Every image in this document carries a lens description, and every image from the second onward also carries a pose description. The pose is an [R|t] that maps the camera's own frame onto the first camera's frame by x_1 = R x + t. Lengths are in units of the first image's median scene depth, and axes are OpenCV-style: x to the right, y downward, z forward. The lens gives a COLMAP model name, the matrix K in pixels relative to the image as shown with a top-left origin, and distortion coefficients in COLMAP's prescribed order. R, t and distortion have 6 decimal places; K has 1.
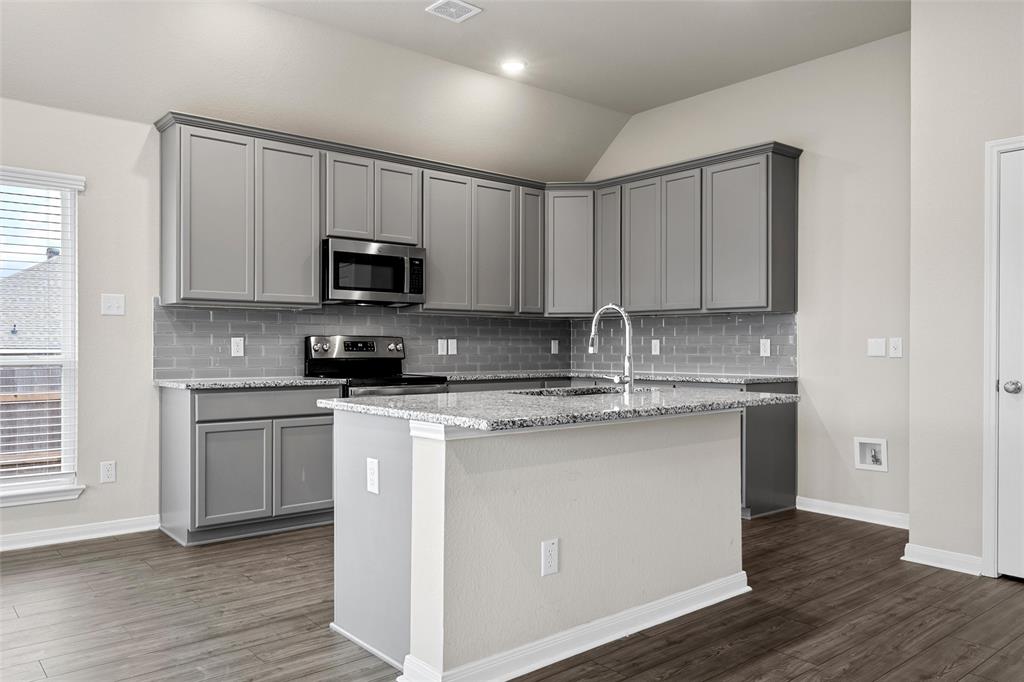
lens RADIAL K [[751.8, 0, 515.0], [0, 751.8, 347.4], [0, 0, 1]] dist [0.003337, -0.000340]
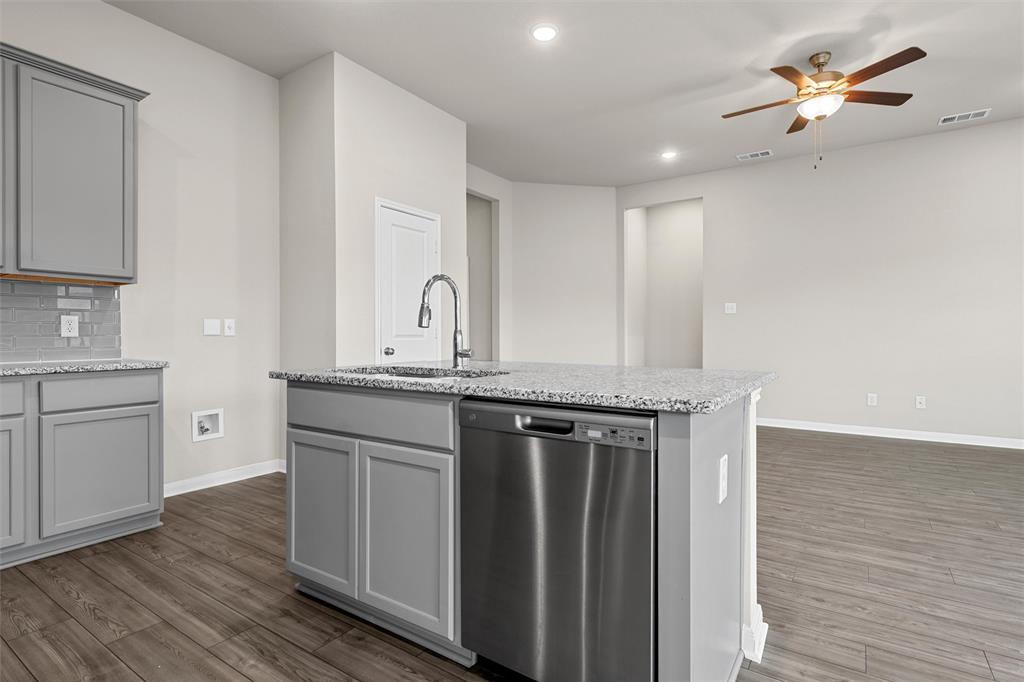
lens RADIAL K [[509.6, 0, 512.0], [0, 509.6, 341.0], [0, 0, 1]] dist [0.000273, -0.000011]
pose [[-0.270210, -0.014817, 0.962687, -0.365683], [0.002595, 0.999867, 0.016118, 0.009676], [-0.962798, 0.006854, -0.270136, 0.776823]]
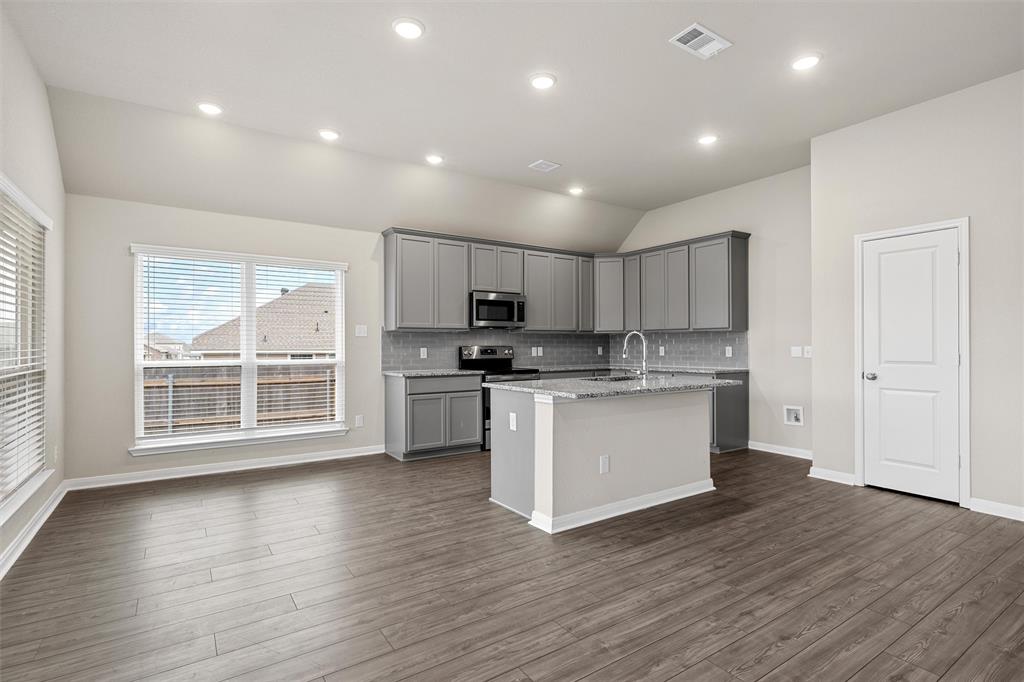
lens RADIAL K [[500.8, 0, 514.1], [0, 500.8, 344.4], [0, 0, 1]] dist [0.001684, -0.000314]
pose [[0.994297, -0.006051, -0.106472, -0.025932], [0.005624, 0.999975, -0.004308, -0.015270], [0.106495, 0.003684, 0.994306, -0.176735]]
